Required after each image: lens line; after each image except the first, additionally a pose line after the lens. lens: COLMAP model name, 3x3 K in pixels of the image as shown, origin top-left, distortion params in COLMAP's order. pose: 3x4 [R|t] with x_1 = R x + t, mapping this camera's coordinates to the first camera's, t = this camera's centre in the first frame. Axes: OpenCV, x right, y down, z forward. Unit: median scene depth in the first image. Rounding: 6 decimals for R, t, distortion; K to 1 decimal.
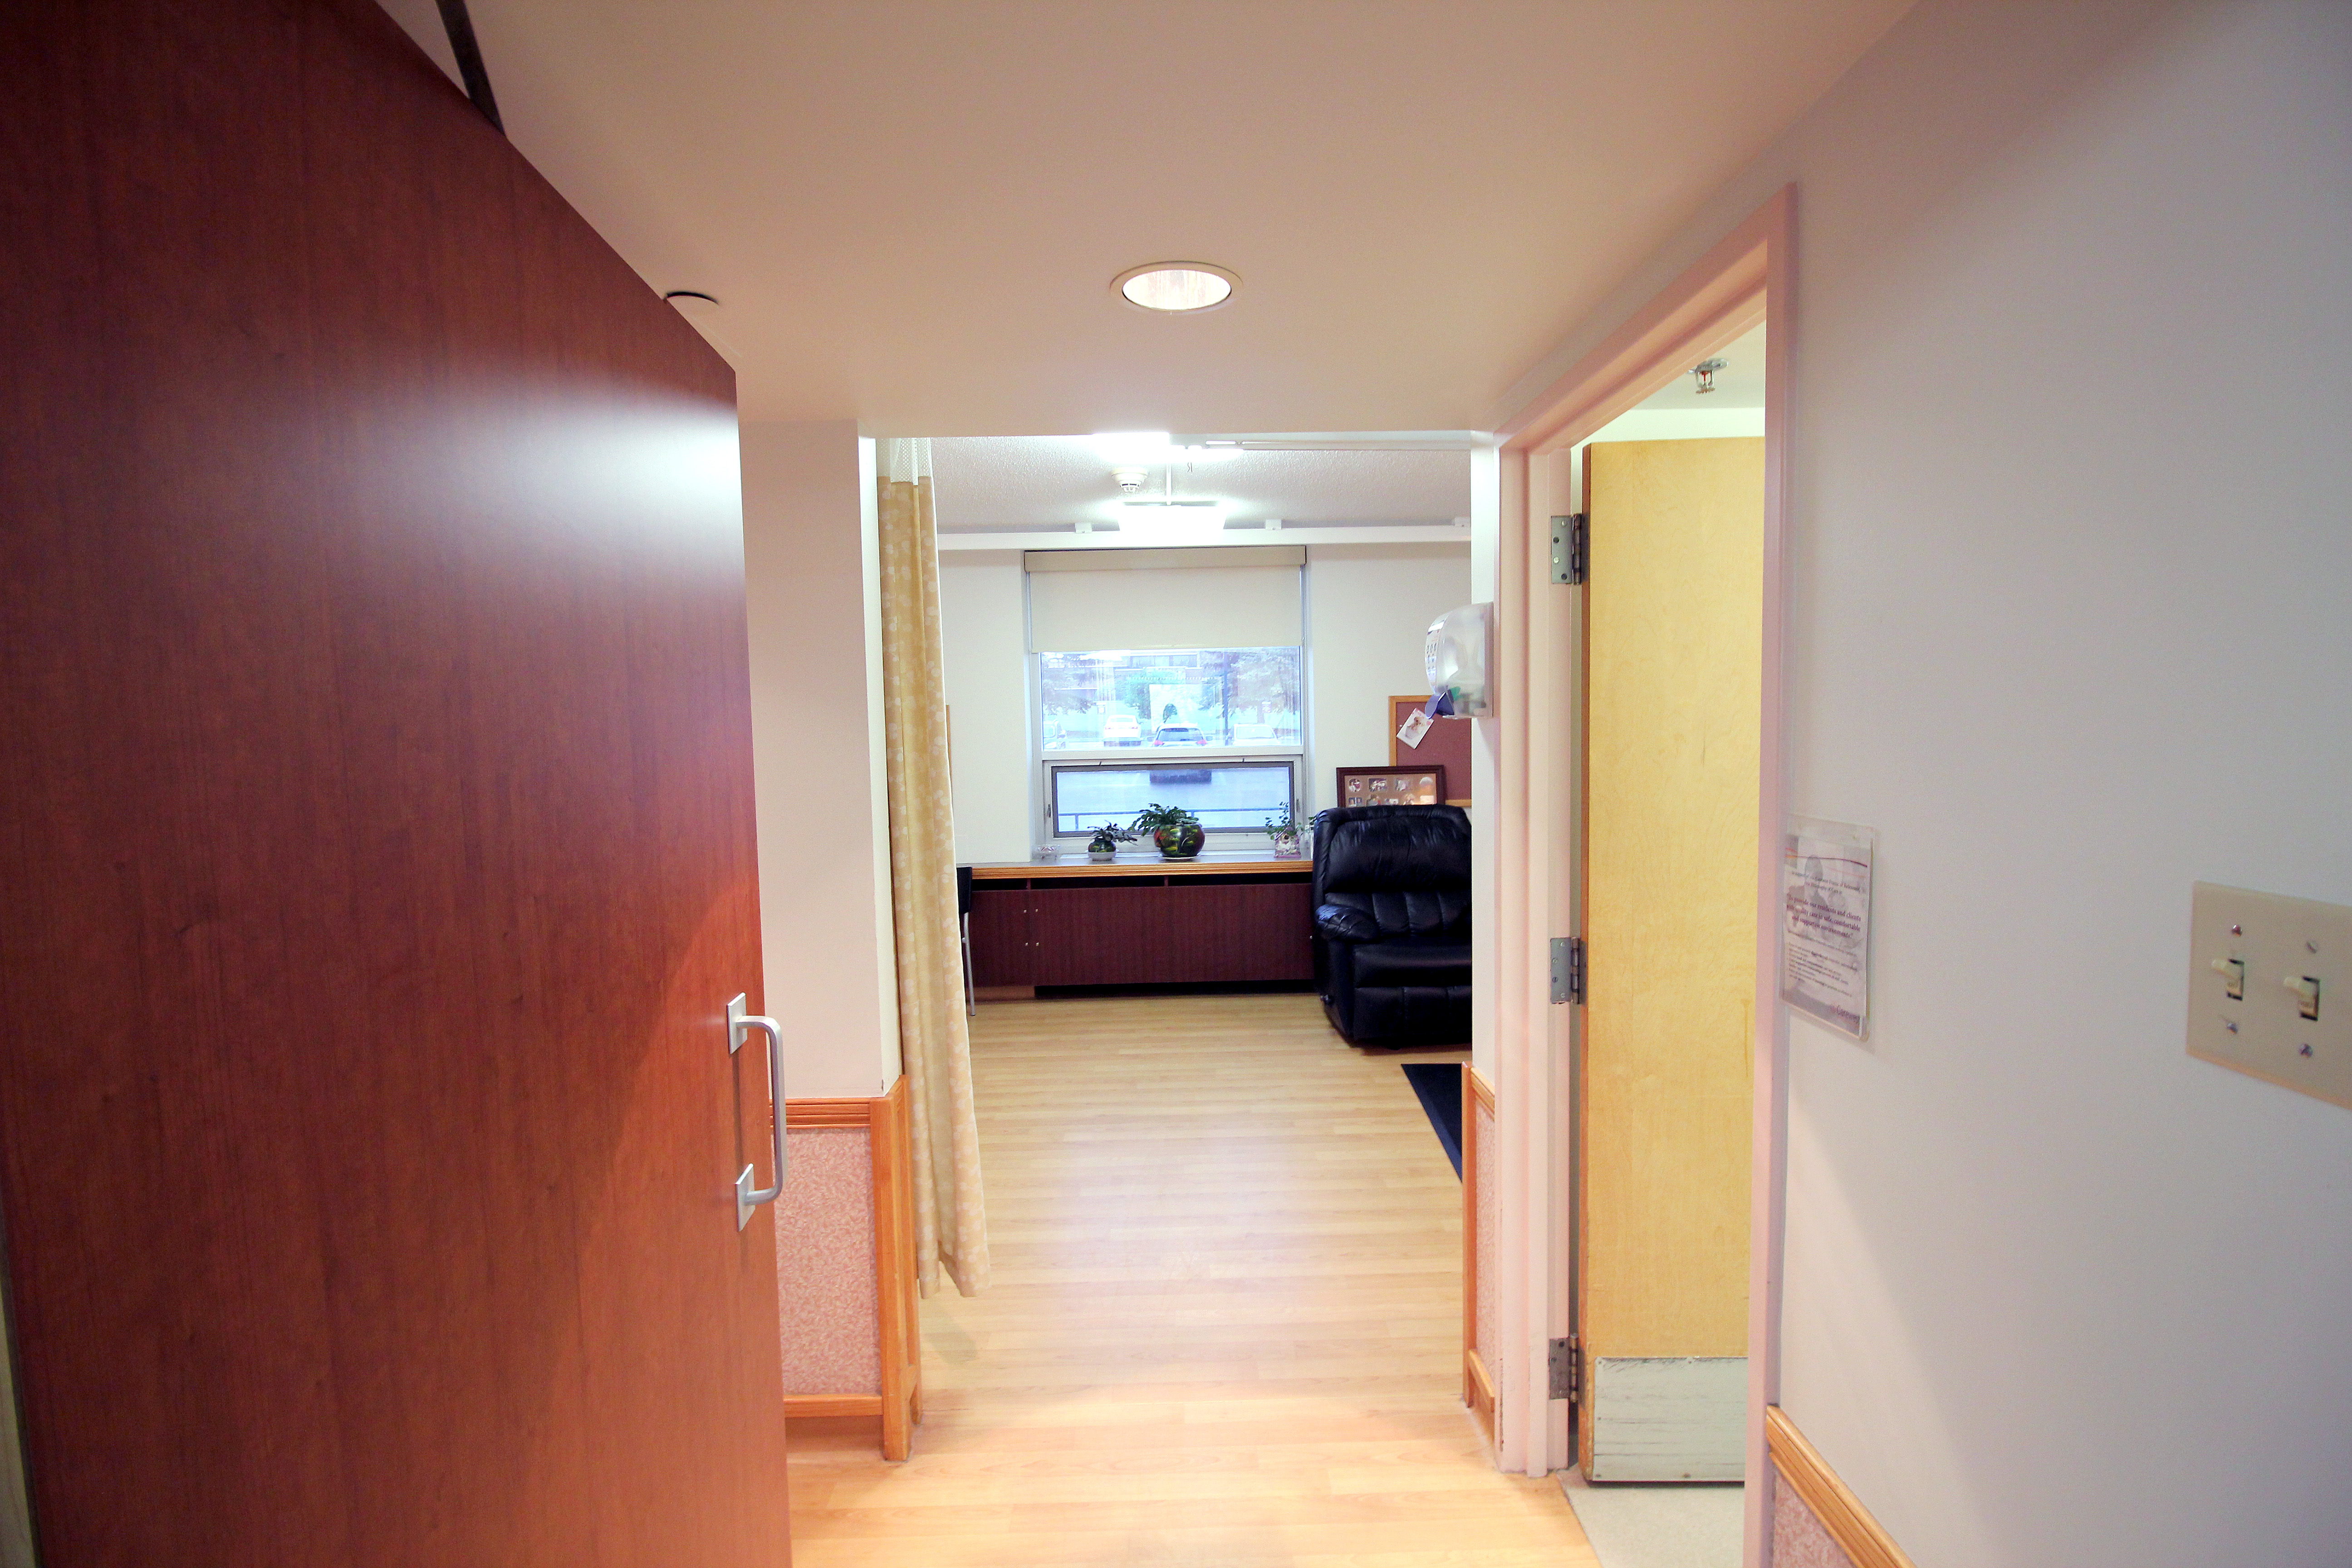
lens RADIAL K [[1086.9, 0, 1181.2], [0, 1086.9, 784.8], [0, 0, 1]] dist [-0.001685, -0.011726]
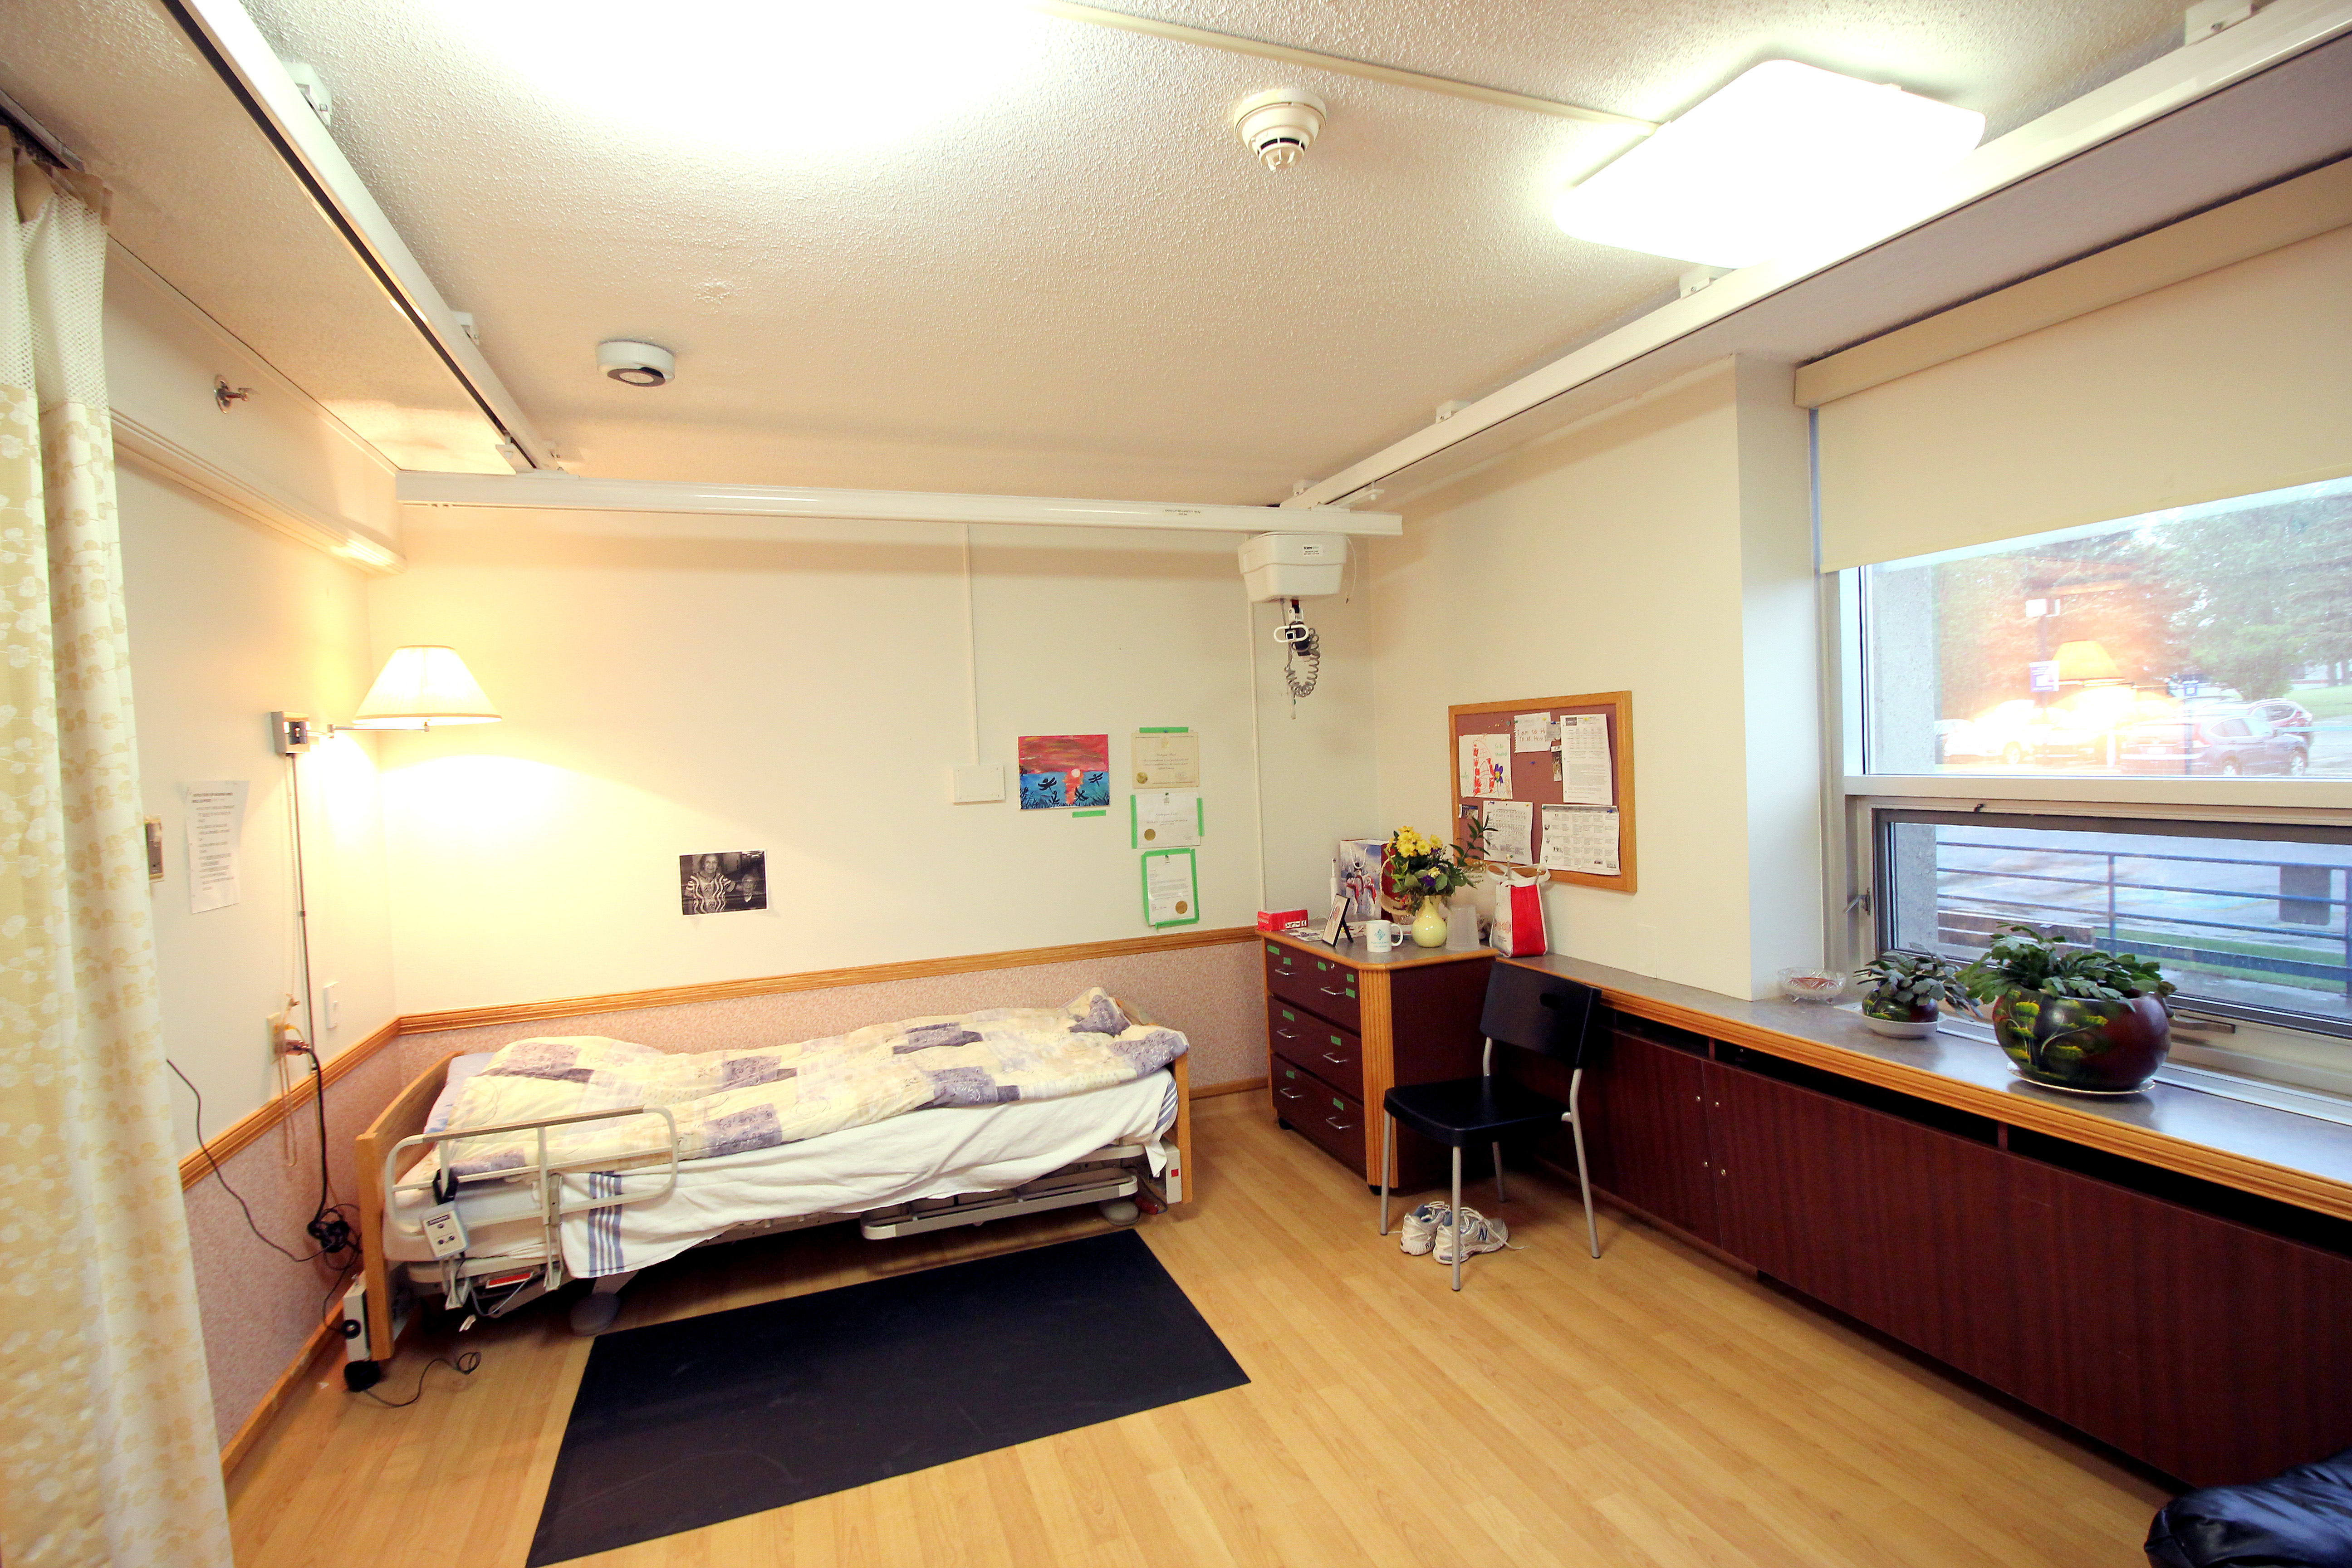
lens RADIAL K [[1086.9, 0, 1183.2], [0, 1086.9, 787.5], [0, 0, 1]] dist [-0.001685, -0.011726]
pose [[0.343685, 0.040467, -0.938213, 0.236615], [-0.022538, 0.999139, 0.034839, -0.038632], [0.938814, 0.009172, 0.344301, 0.600956]]
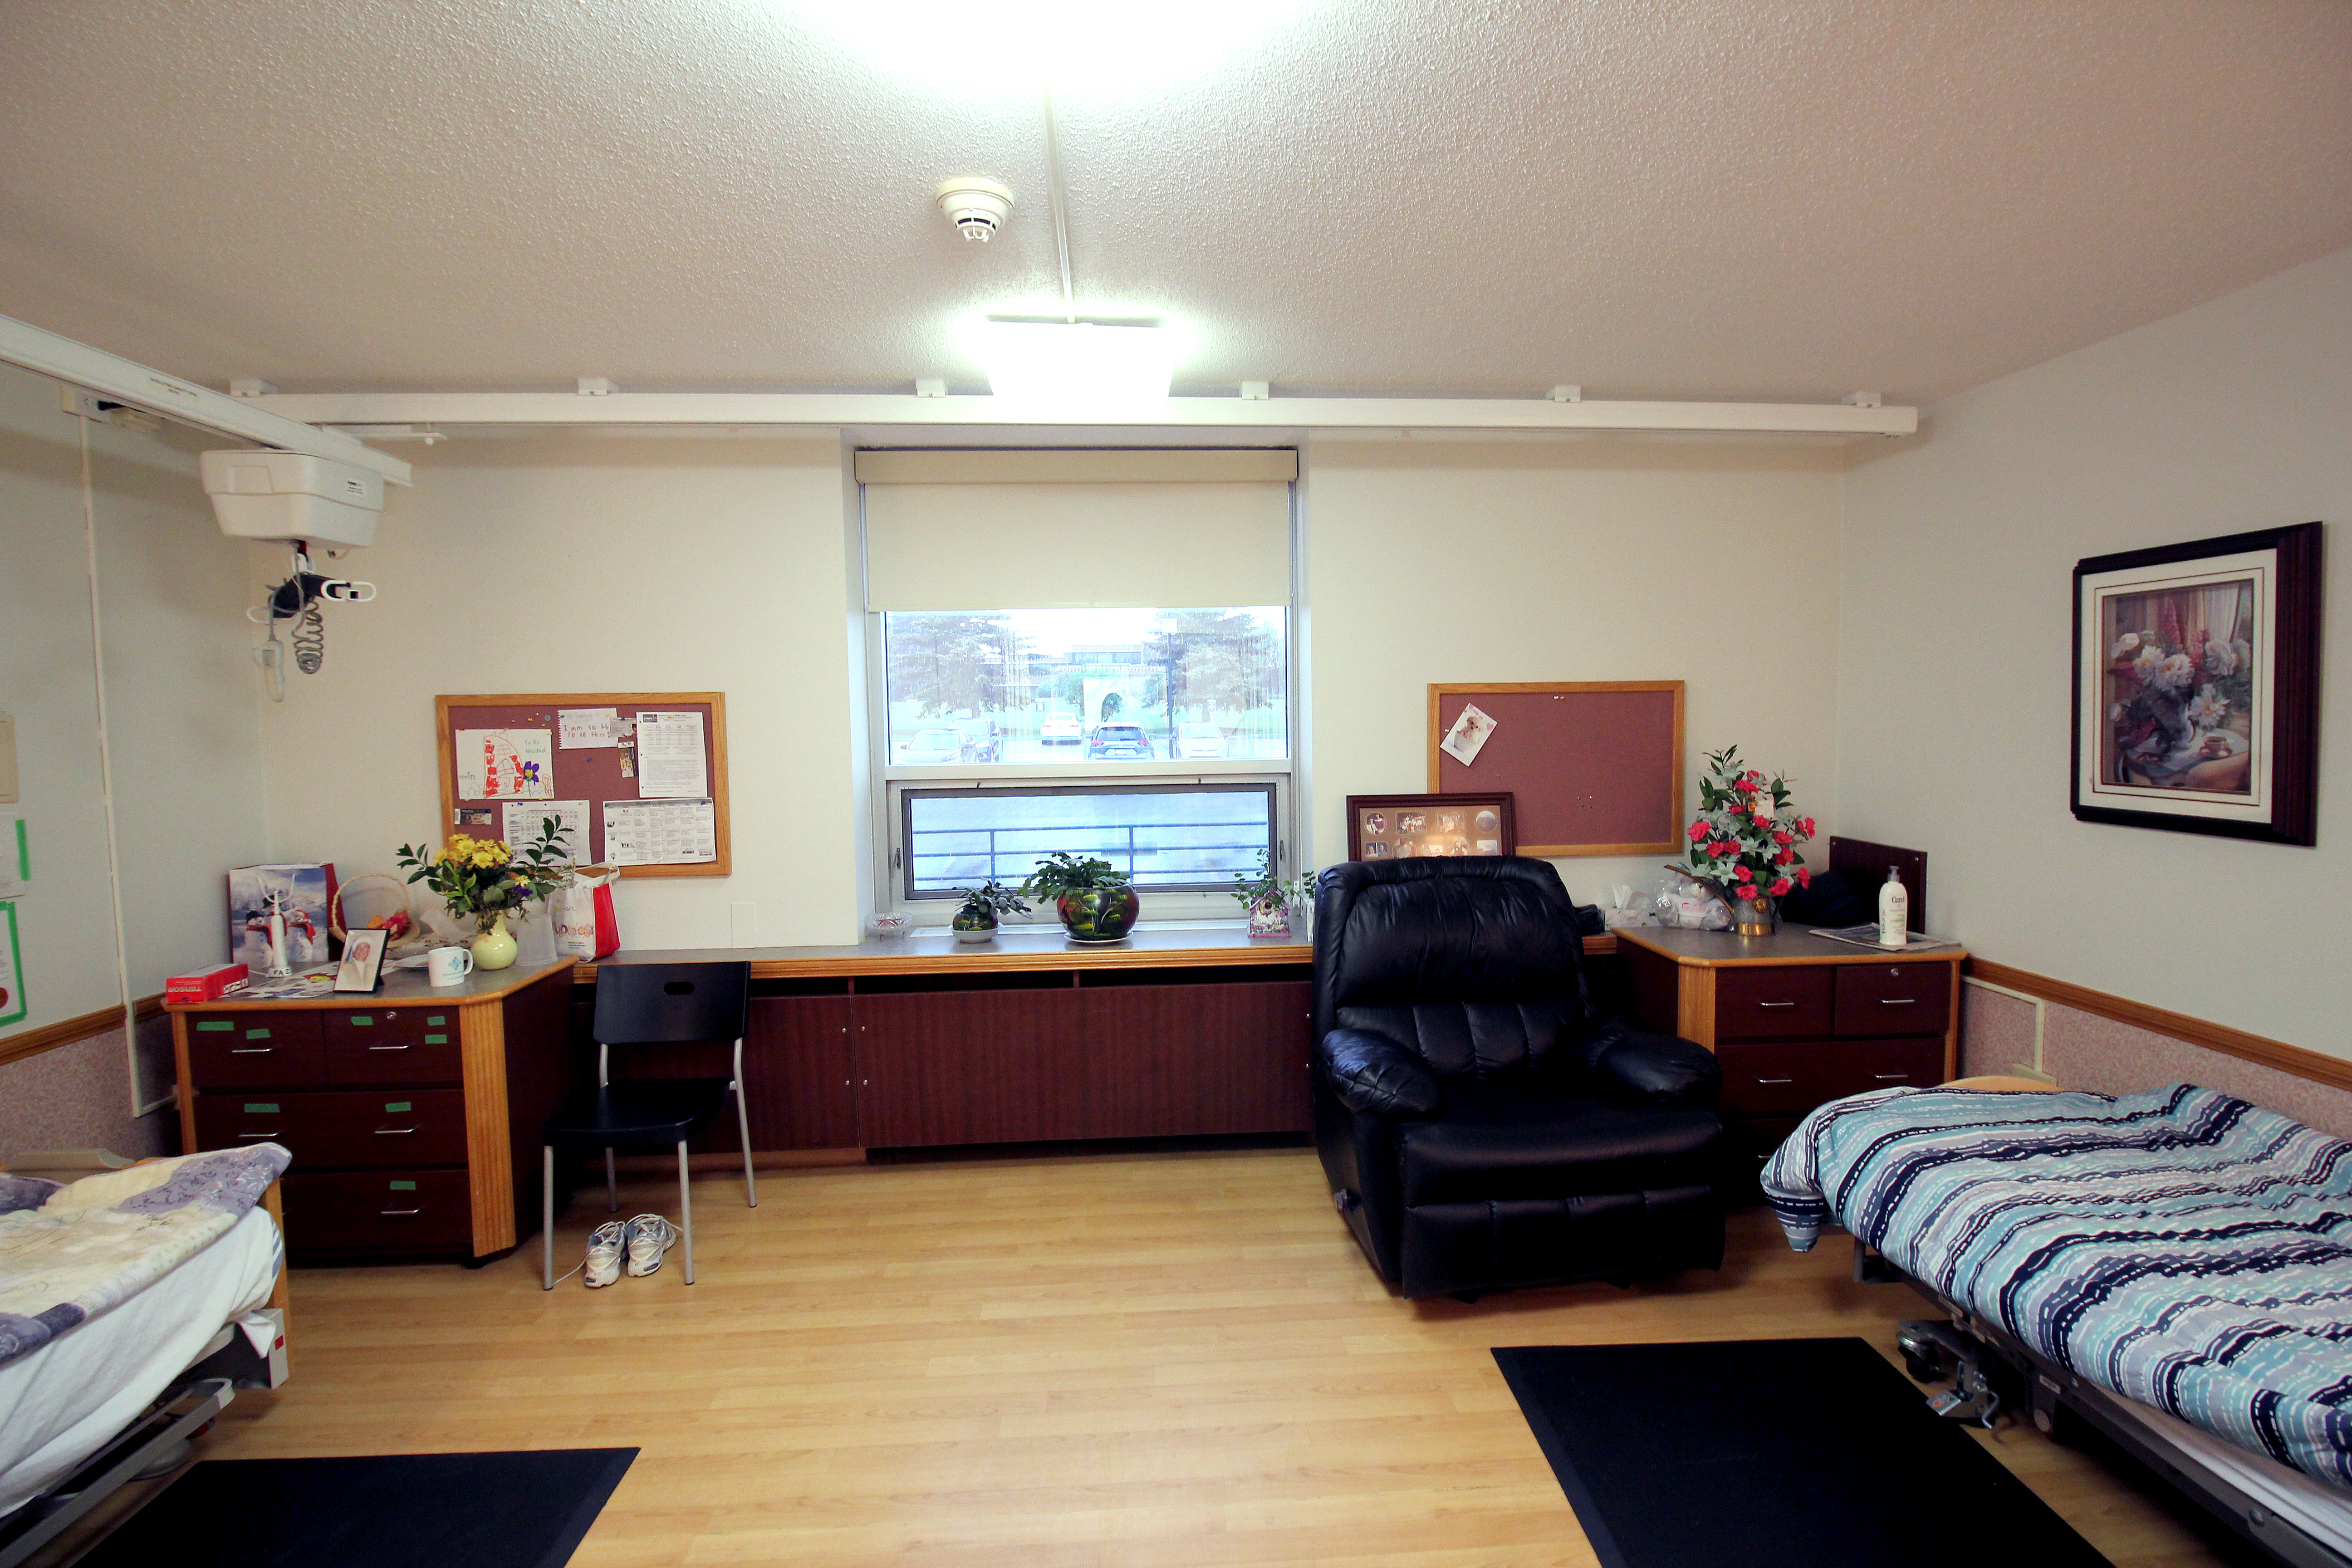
lens RADIAL K [[1086.9, 0, 1186.9], [0, 1086.9, 780.6], [0, 0, 1]] dist [-0.001685, -0.011726]
pose [[0.998403, 0.003461, 0.056395, 0.013779], [-0.003320, 0.999991, -0.002581, -0.022978], [-0.056403, 0.002390, 0.998405, 0.376851]]
